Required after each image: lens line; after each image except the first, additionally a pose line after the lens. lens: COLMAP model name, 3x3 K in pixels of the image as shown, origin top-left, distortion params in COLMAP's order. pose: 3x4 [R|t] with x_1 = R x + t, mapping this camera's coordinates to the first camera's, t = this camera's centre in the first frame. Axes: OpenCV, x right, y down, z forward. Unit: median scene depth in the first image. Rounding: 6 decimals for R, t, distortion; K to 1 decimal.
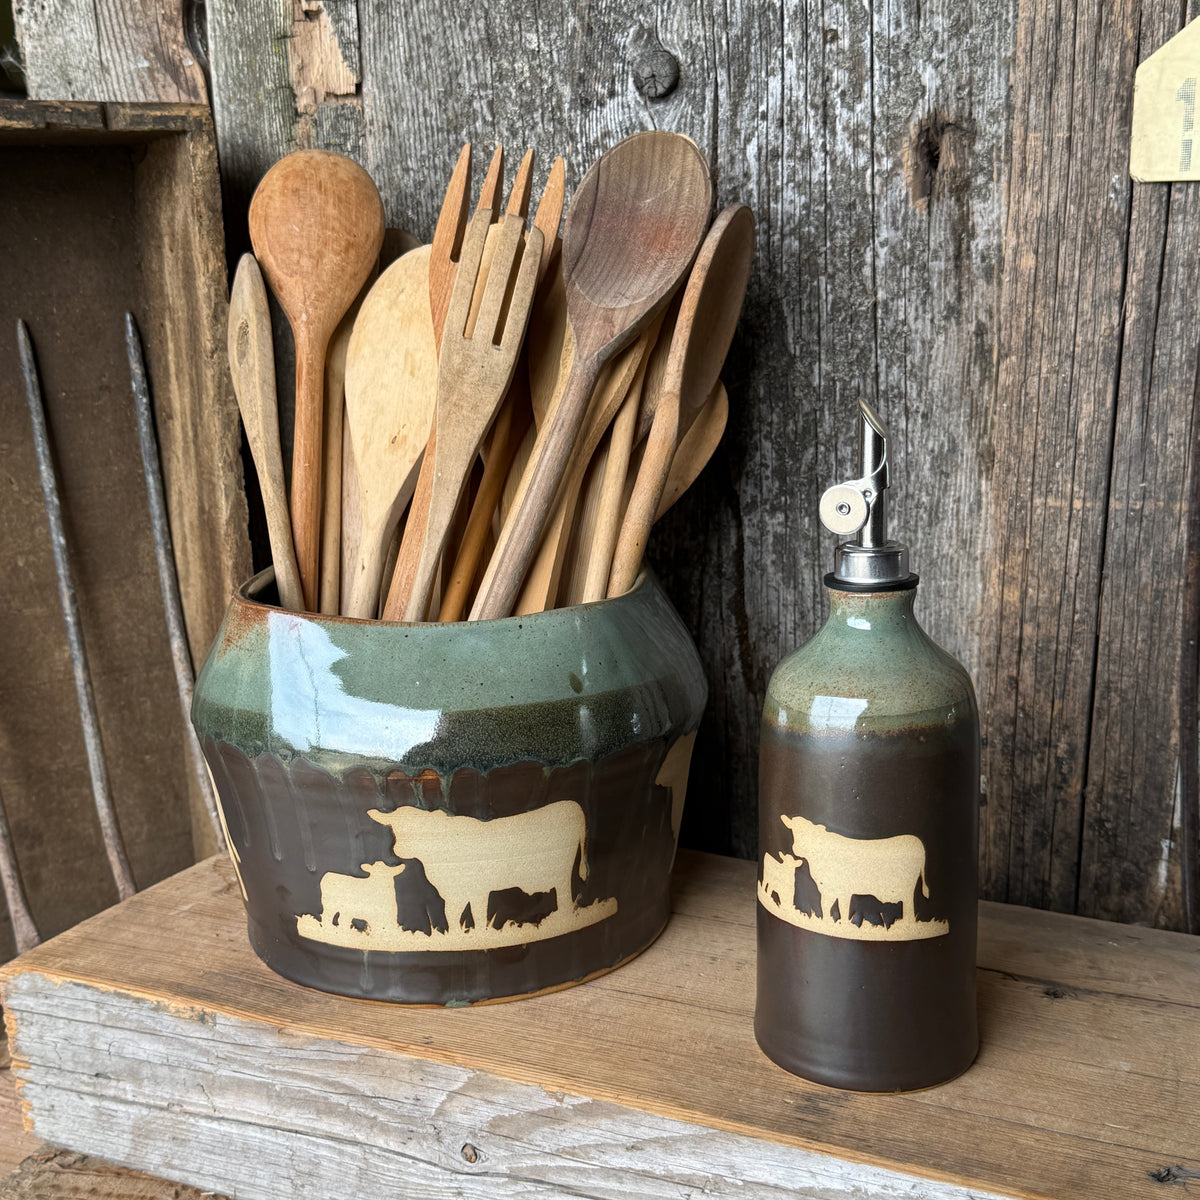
lens RADIAL K [[1677.3, 0, 555.4], [0, 1677.3, 589.0], [0, 0, 1]] dist [0.050698, 0.000000]
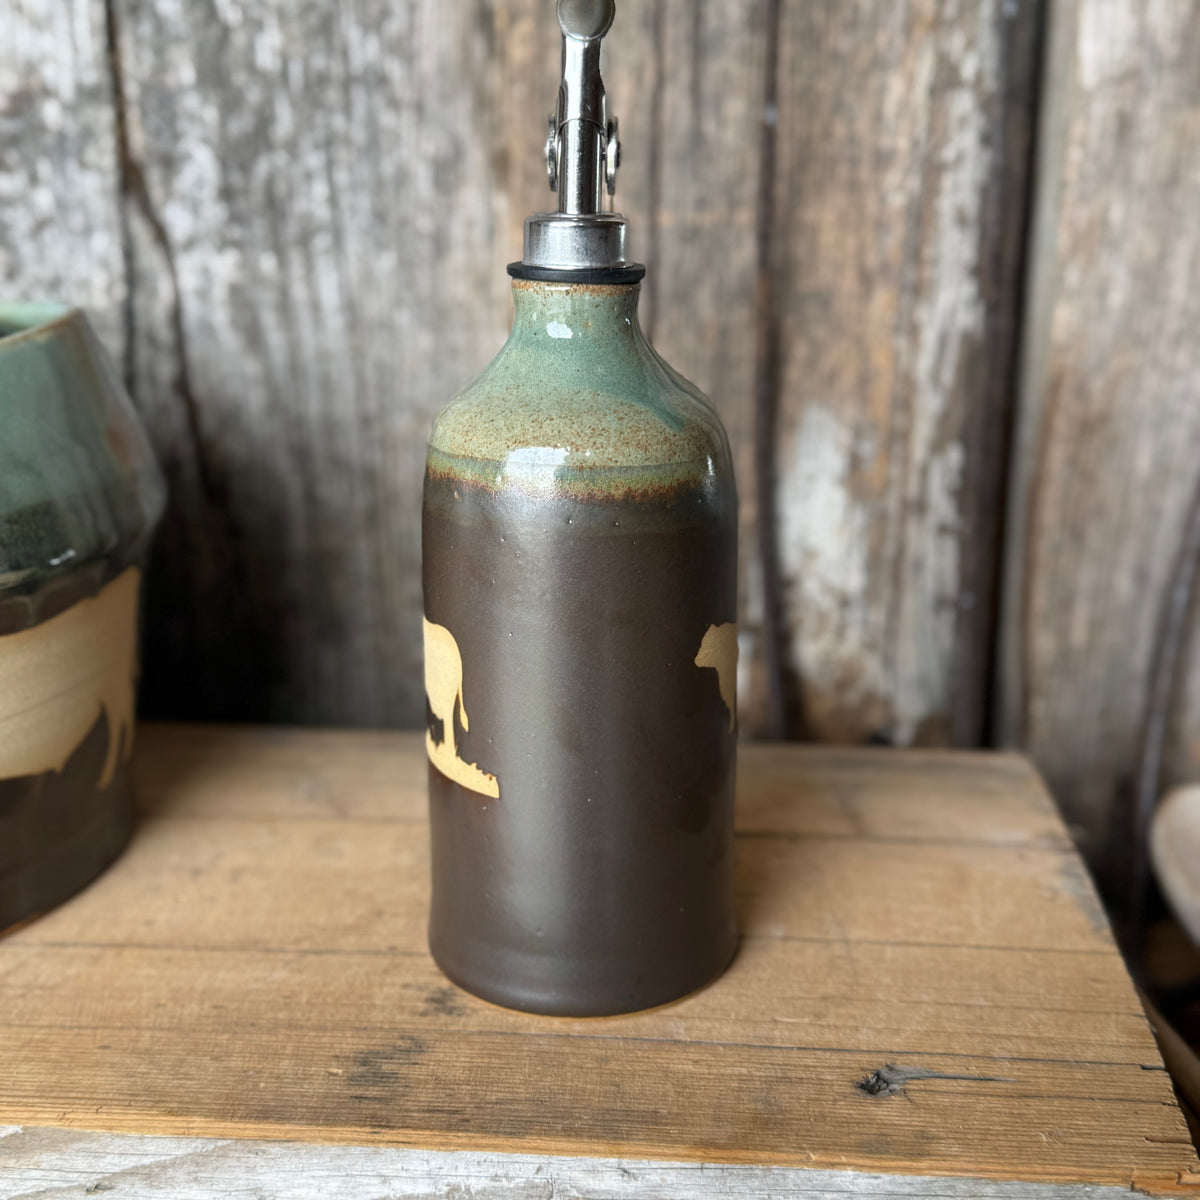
lens RADIAL K [[1677.3, 0, 605.7], [0, 1677.3, 595.8], [0, 0, 1]] dist [0.050698, 0.000000]
pose [[0.931465, -0.093705, 0.351556, 0.016467], [0.062691, 0.993149, 0.098614, 0.044913], [-0.358388, -0.069816, 0.930958, 0.271092]]
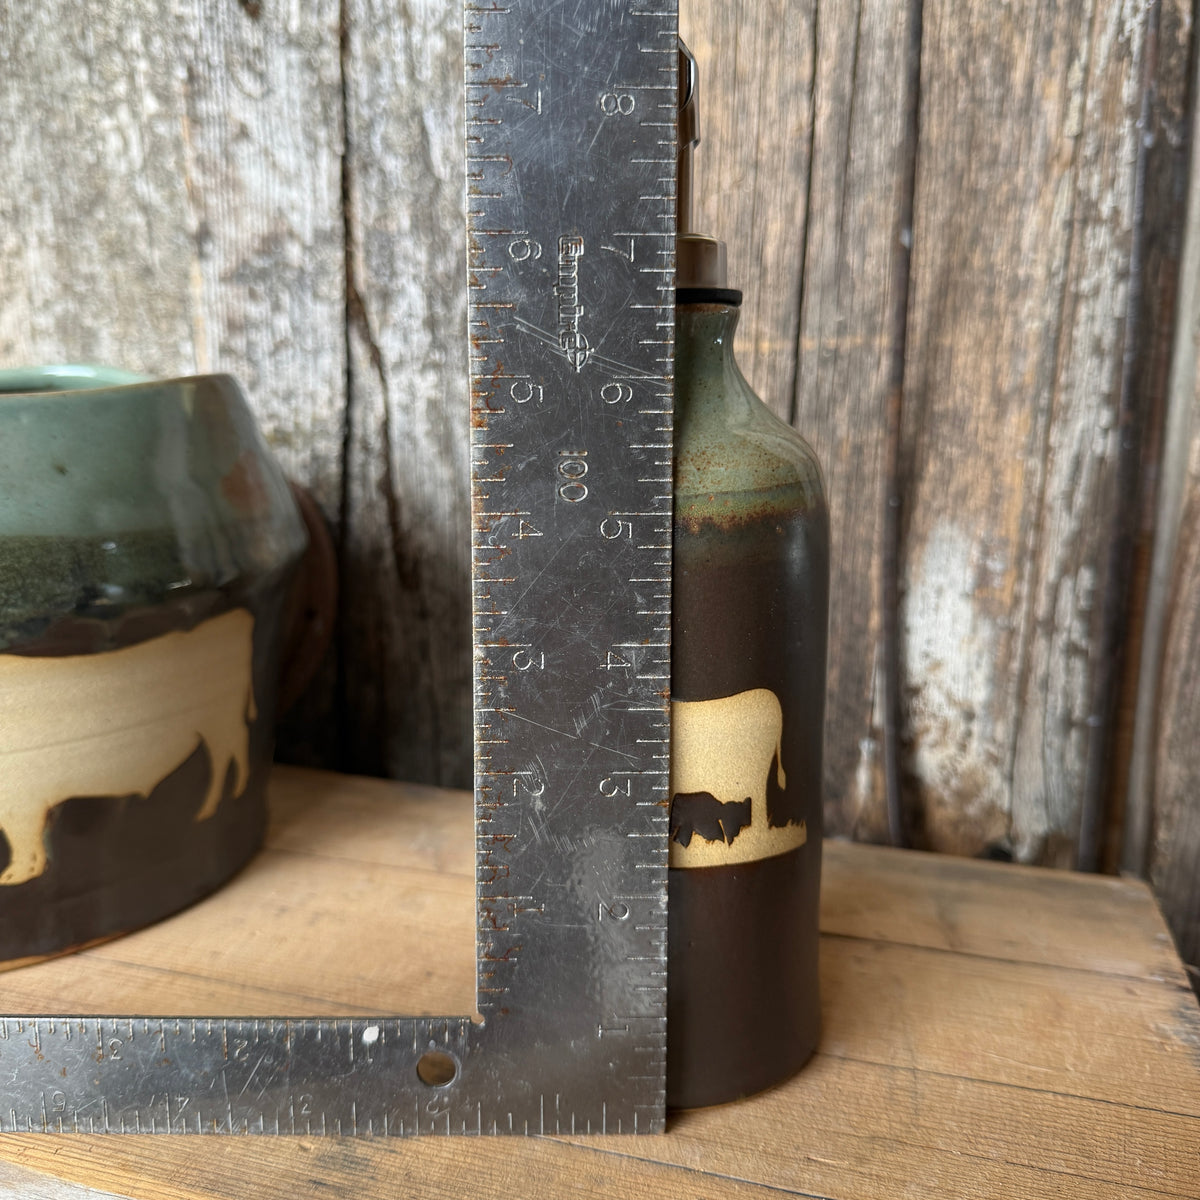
lens RADIAL K [[1208.9, 0, 587.6], [0, 1208.9, 597.2], [0, 0, 1]] dist [-0.042434, 0.000000]
pose [[0.988390, -0.000979, 0.151936, 0.130629], [0.003454, 0.999866, -0.016030, 0.085772], [-0.151900, 0.016369, 0.988260, 0.421301]]
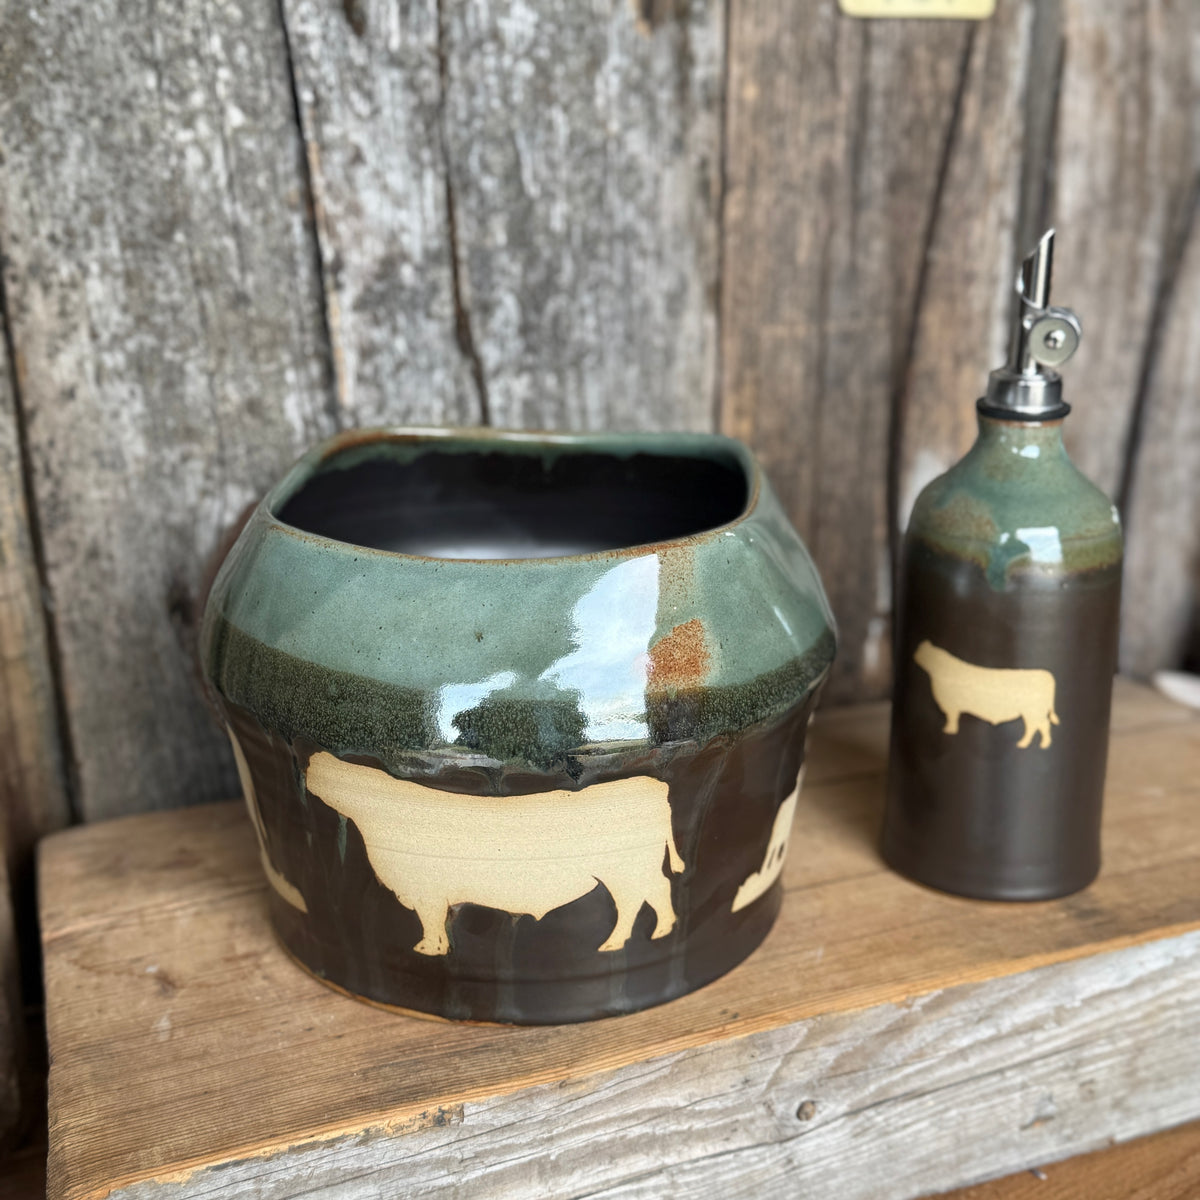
lens RADIAL K [[1661.5, 0, 600.9], [0, 1661.5, 602.1], [0, 0, 1]] dist [0.066792, 0.000000]
pose [[0.653526, -0.210669, 0.726995, -0.566677], [0.146617, 0.977528, 0.151468, -0.060083], [-0.742568, 0.007601, 0.669728, 0.396379]]
